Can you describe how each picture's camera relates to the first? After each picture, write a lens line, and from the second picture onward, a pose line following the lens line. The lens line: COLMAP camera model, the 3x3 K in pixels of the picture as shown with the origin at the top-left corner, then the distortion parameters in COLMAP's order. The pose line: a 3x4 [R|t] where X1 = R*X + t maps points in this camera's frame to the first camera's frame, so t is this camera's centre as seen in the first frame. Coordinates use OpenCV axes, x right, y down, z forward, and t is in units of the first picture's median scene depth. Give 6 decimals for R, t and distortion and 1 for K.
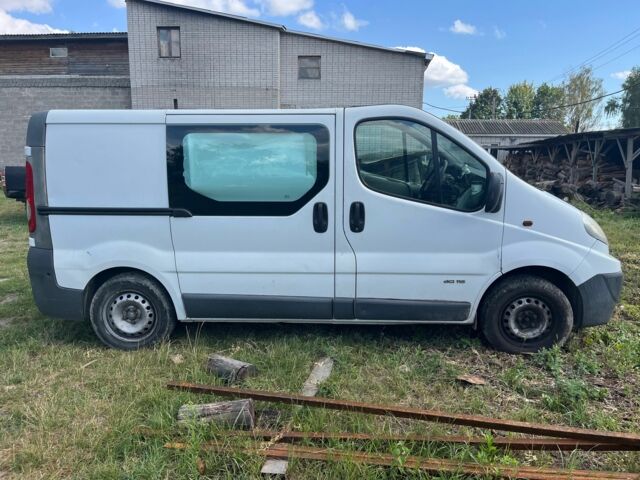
lens RADIAL K [[494.3, 0, 324.7], [0, 494.3, 239.2], [0, 0, 1]] dist [0.058545, -0.079356]
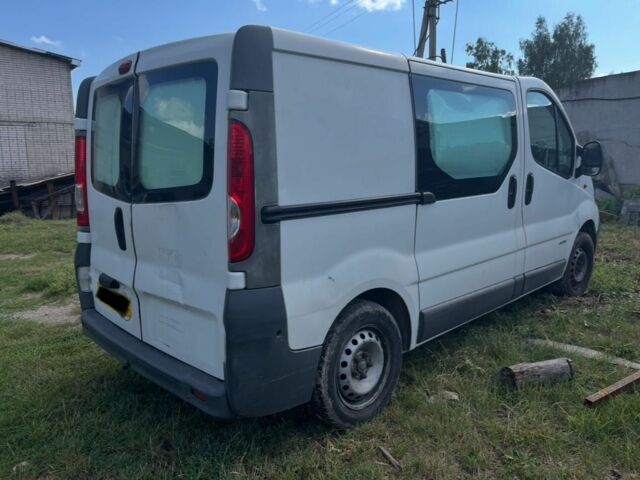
lens RADIAL K [[494.3, 0, 325.8], [0, 494.3, 244.6], [0, 0, 1]] dist [0.058545, -0.079356]
pose [[0.676727, -0.135250, 0.723705, -0.897713], [0.164179, 0.985952, 0.030738, -0.031717], [-0.717695, 0.098015, 0.689425, 0.589369]]
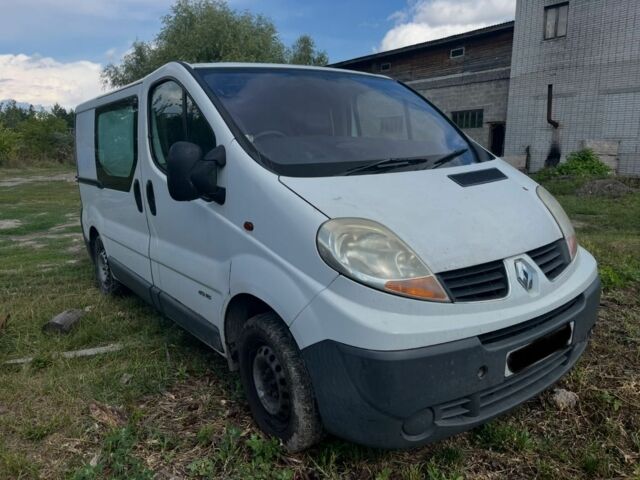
lens RADIAL K [[494.3, 0, 310.0], [0, 494.3, 241.3], [0, 0, 1]] dist [0.058545, -0.079356]
pose [[0.615128, 0.133360, -0.777067, 0.896658], [-0.126232, 0.989535, 0.069898, -0.062782], [0.778257, 0.055094, 0.625525, 0.640153]]
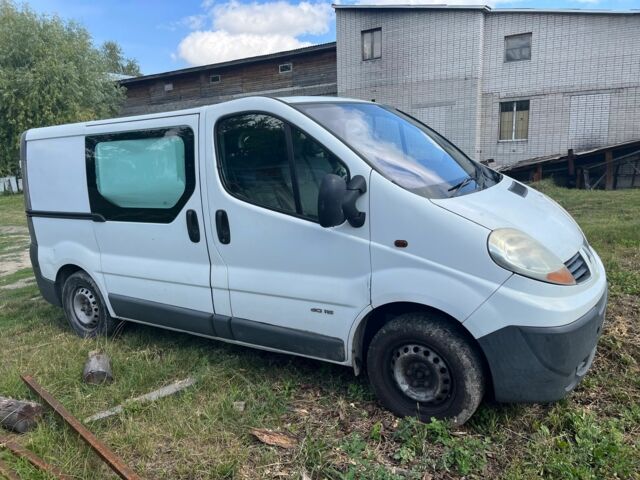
lens RADIAL K [[494.3, 0, 313.6], [0, 494.3, 242.2], [0, 0, 1]] dist [0.058545, -0.079356]
pose [[0.864669, 0.047222, -0.500118, 0.628168], [-0.040822, 0.998884, 0.023738, -0.043225], [0.500681, -0.000110, 0.865632, 0.294155]]
